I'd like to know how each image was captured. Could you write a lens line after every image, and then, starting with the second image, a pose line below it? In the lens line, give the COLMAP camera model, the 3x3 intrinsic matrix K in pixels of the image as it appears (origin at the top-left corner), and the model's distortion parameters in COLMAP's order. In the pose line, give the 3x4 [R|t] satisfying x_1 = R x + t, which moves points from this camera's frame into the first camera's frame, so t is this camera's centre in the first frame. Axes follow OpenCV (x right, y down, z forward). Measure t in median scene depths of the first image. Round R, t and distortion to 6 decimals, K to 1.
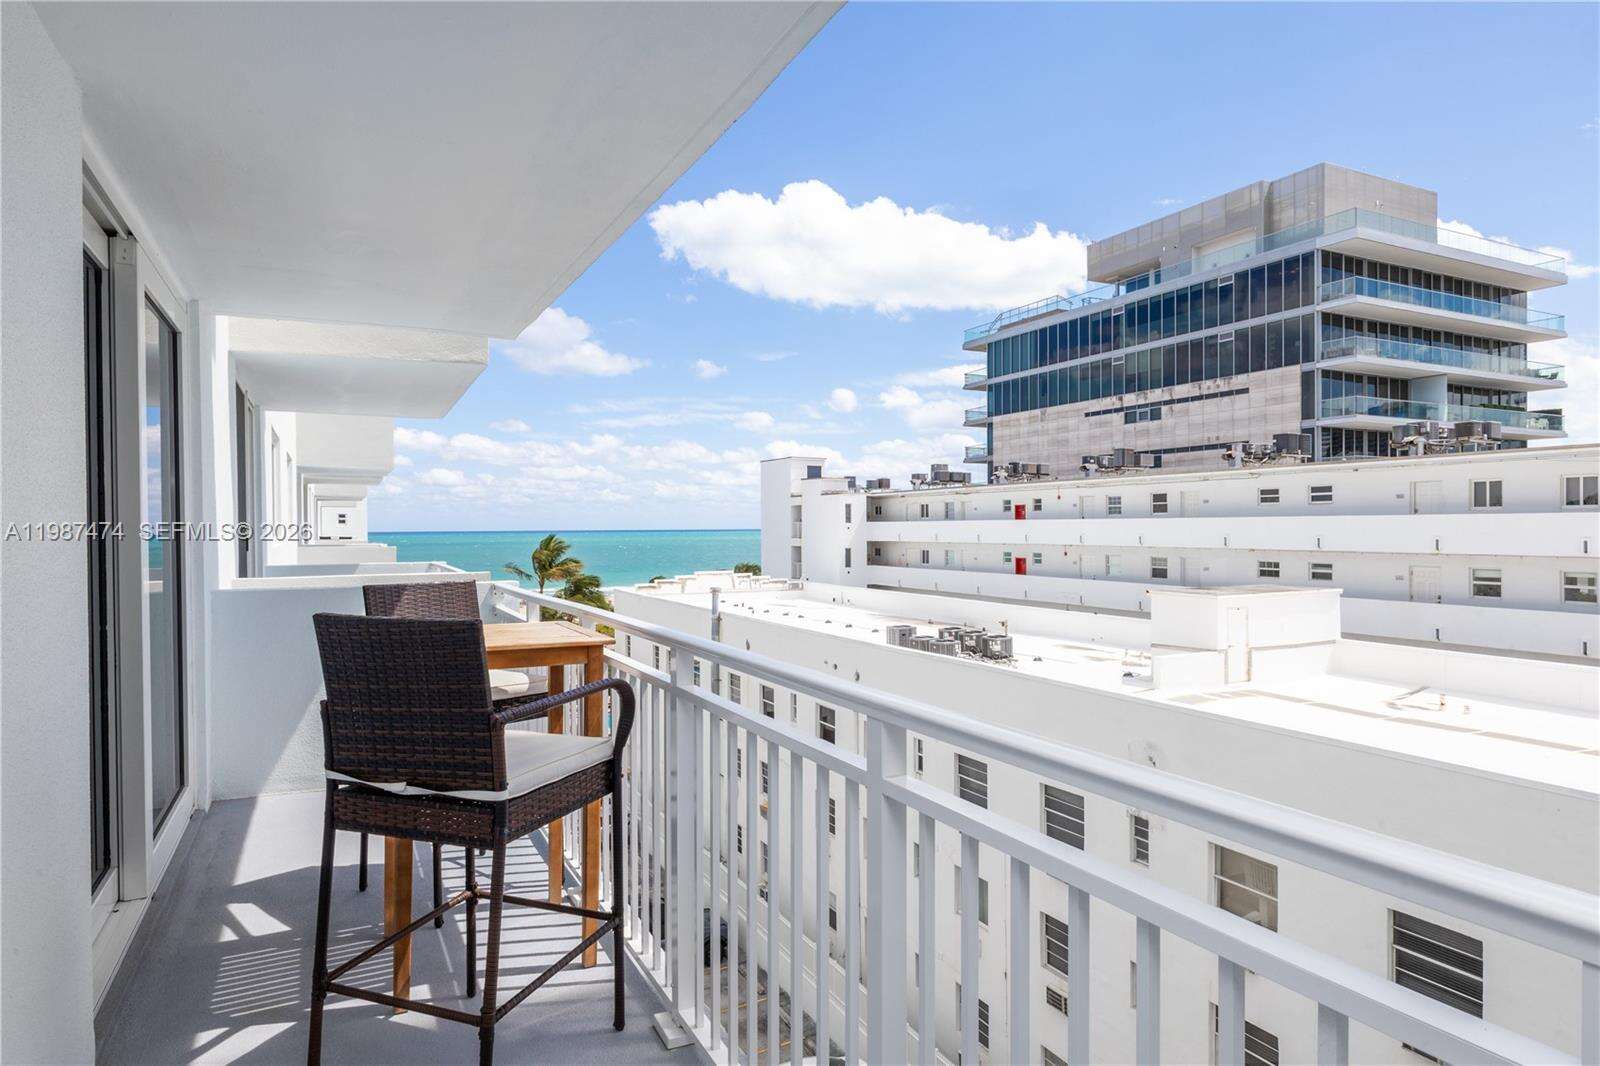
lens RADIAL K [[963.0, 0, 805.2], [0, 963.0, 533.9], [0, 0, 1]] dist [0.051603, 0.000402]
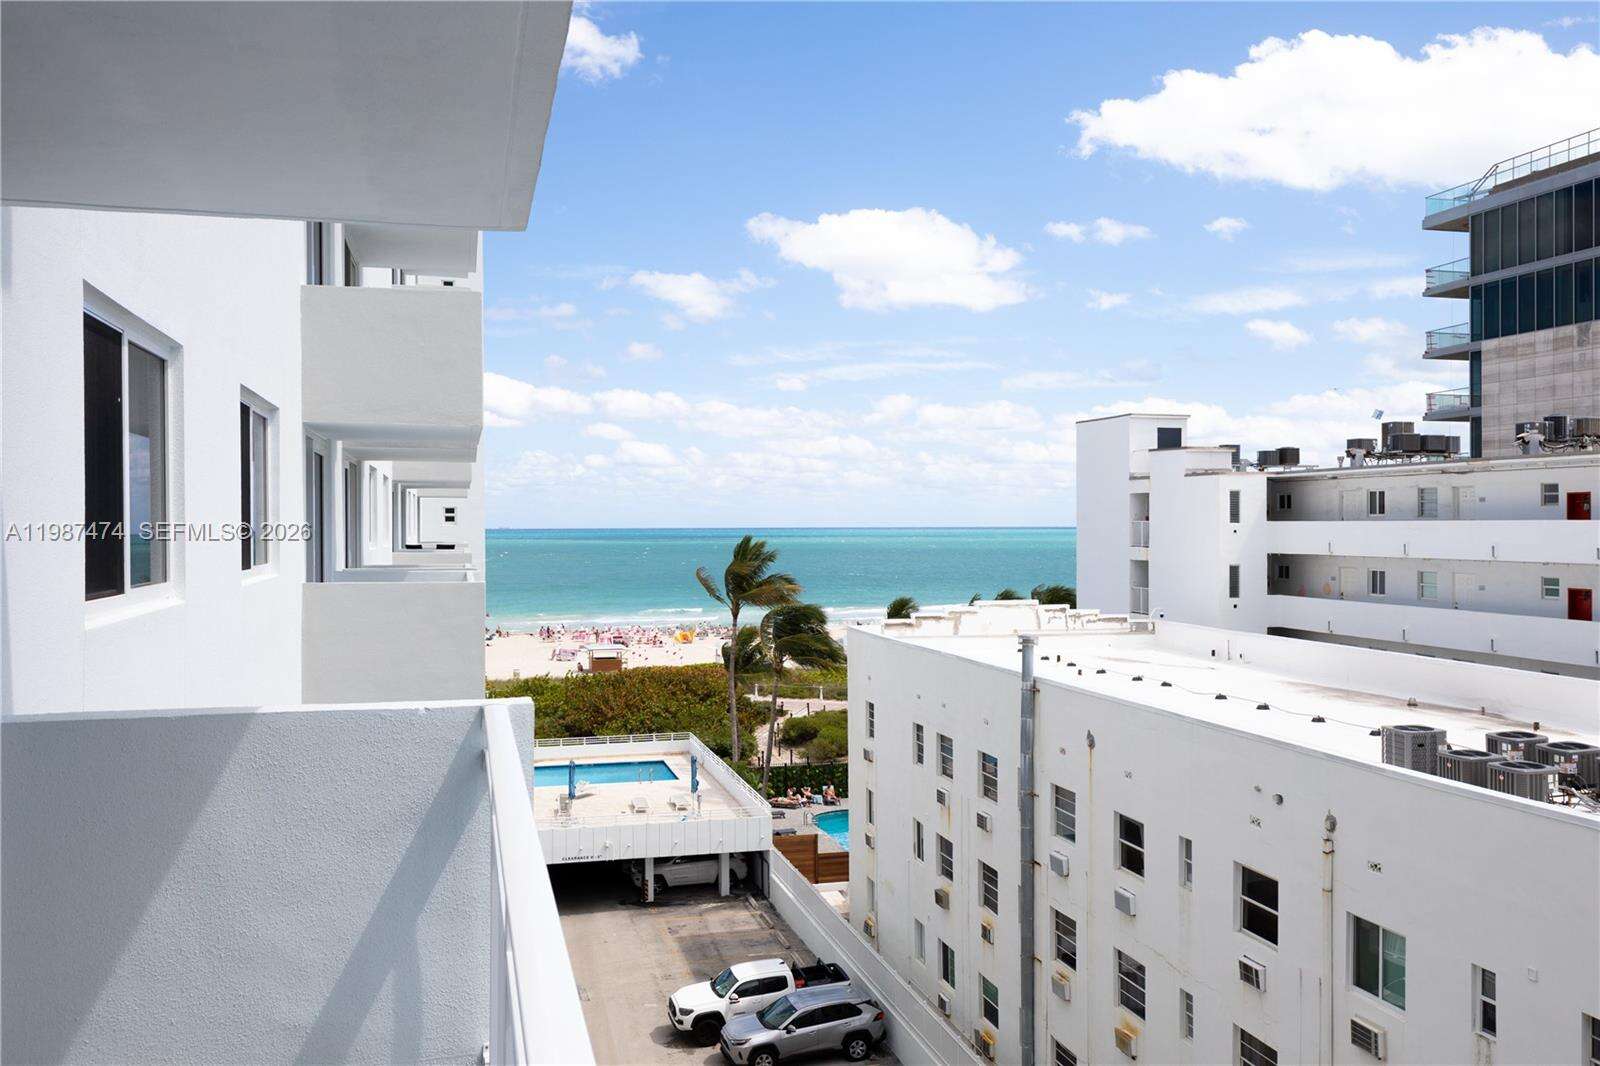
lens RADIAL K [[1375.4, 0, 791.1], [0, 1375.4, 530.8], [0, 0, 1]] dist [0.046581, -0.037161]
pose [[0.975944, 0.005960, -0.217939, -0.036541], [-0.006115, 0.999981, -0.000037, -0.004755], [0.217935, 0.001368, 0.975962, 0.109575]]
